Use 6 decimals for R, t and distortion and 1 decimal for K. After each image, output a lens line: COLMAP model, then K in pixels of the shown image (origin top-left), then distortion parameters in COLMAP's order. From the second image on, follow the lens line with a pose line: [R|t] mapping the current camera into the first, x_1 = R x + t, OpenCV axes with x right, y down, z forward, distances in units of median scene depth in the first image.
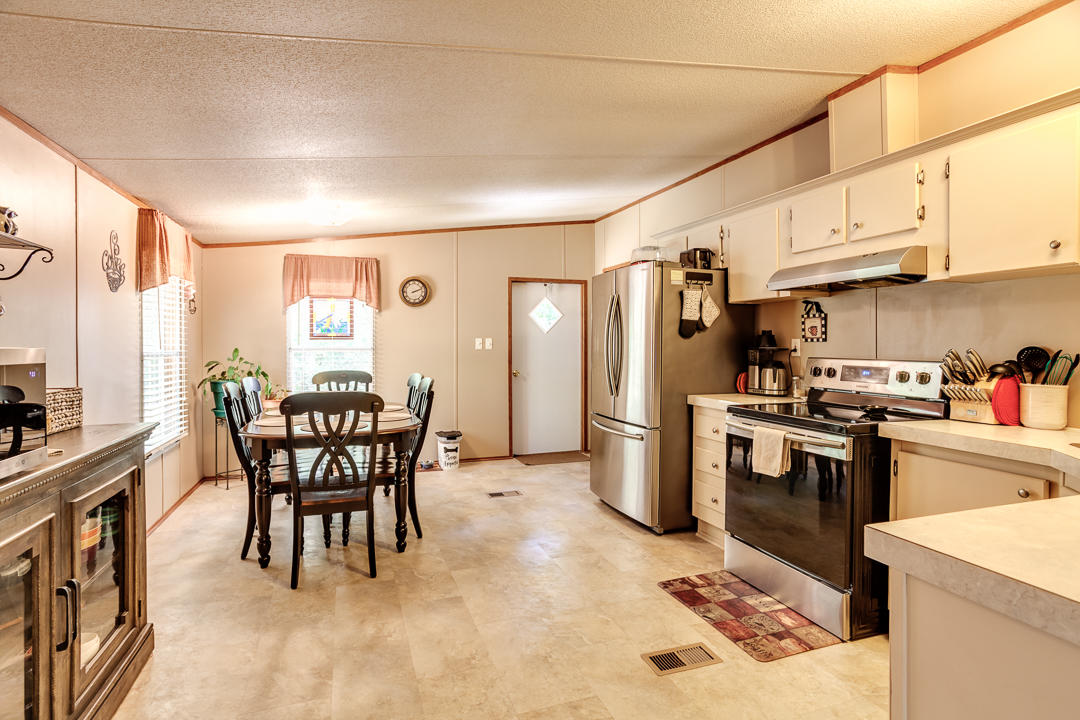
lens RADIAL K [[537.5, 0, 527.4], [0, 537.5, 358.5], [0, 0, 1]] dist [-0.046840, 0.034005]
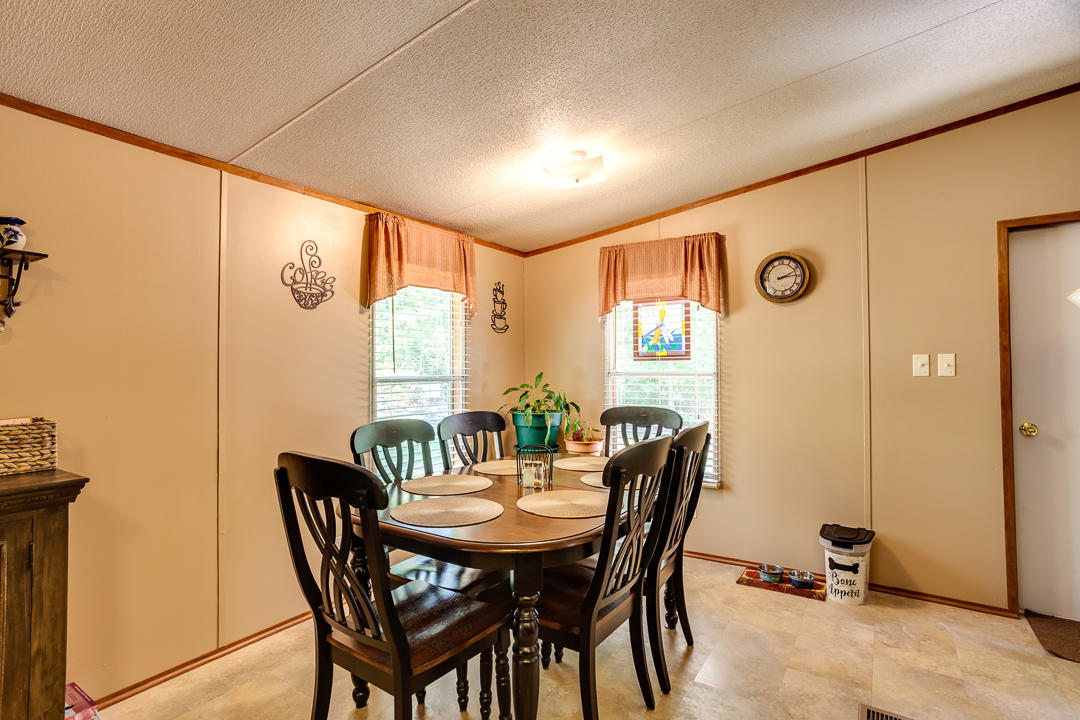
lens RADIAL K [[537.5, 0, 527.4], [0, 537.5, 358.5], [0, 0, 1]] dist [-0.046840, 0.034005]
pose [[0.609840, -0.014125, -0.792399, 0.084280], [-0.017304, 0.999365, -0.031132, -0.012536], [0.792336, 0.032697, 0.609208, 0.429761]]
